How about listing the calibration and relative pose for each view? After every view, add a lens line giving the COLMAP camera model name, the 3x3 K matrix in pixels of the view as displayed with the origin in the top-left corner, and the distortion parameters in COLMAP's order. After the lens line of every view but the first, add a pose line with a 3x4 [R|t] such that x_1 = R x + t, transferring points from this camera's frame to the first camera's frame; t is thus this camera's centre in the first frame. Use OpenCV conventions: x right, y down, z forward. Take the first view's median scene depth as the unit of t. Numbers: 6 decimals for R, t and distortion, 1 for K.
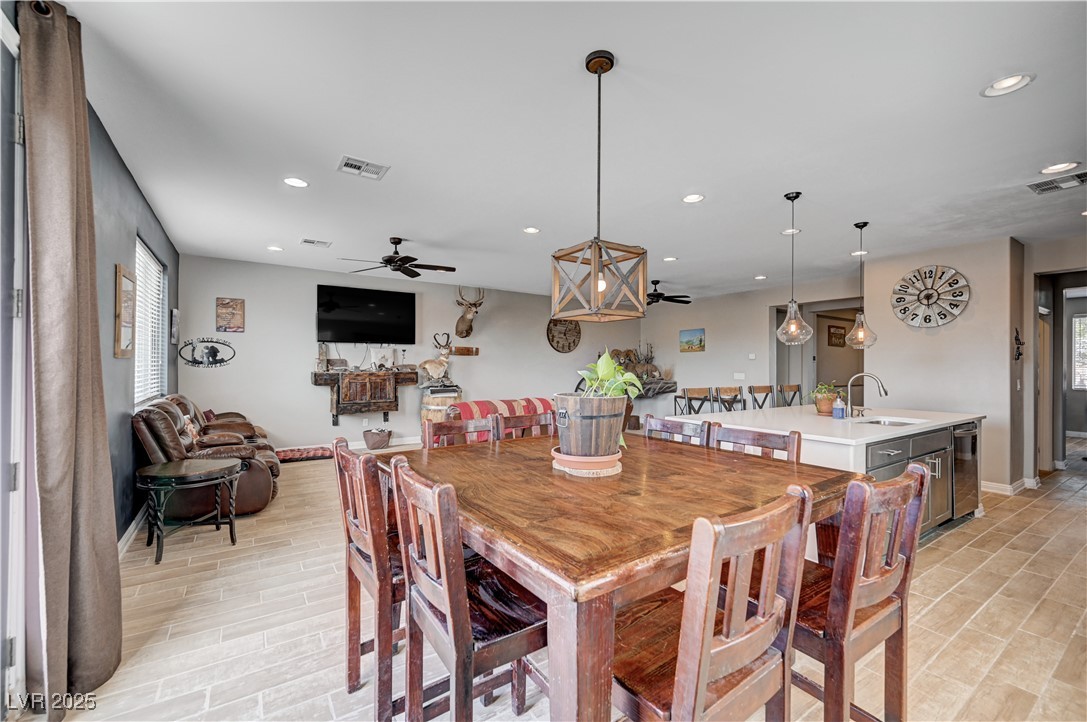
lens RADIAL K [[459.1, 0, 551.0], [0, 459.1, 364.0], [0, 0, 1]] dist [-0.000832, 0.000336]
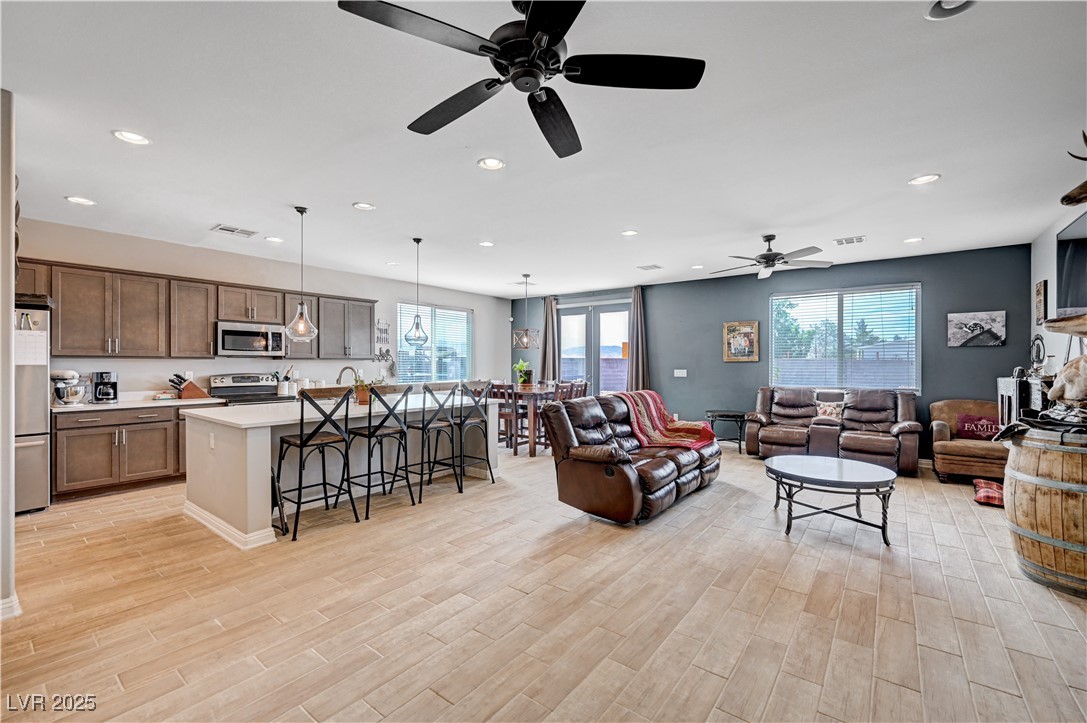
lens RADIAL K [[459.1, 0, 542.9], [0, 459.1, 364.5], [0, 0, 1]] dist [-0.000832, 0.000336]
pose [[-0.949149, -0.010030, -0.314667, 0.358378], [-0.010164, 0.999948, -0.001216, 0.007794], [0.314662, 0.002045, -0.949201, 1.490016]]
